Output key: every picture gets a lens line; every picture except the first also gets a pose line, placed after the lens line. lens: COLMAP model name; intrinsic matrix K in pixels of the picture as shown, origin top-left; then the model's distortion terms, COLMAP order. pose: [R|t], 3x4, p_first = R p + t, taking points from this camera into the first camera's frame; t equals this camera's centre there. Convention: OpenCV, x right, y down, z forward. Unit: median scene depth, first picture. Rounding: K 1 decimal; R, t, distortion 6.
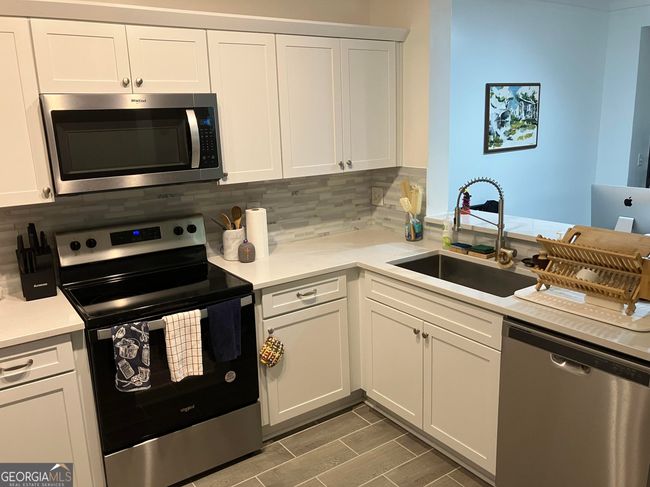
lens RADIAL K [[550.8, 0, 325.0], [0, 550.8, 243.5], [0, 0, 1]] dist [0.124526, -0.120344]
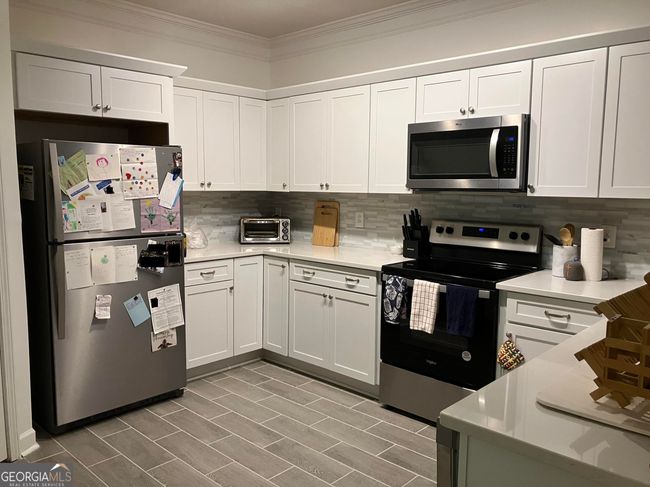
lens RADIAL K [[550.8, 0, 325.0], [0, 550.8, 243.5], [0, 0, 1]] dist [0.124526, -0.120344]
pose [[0.206959, 0.145027, -0.967541, 0.851115], [-0.239478, 0.966377, 0.093628, -0.023944], [0.948587, 0.212328, 0.234731, 0.402164]]
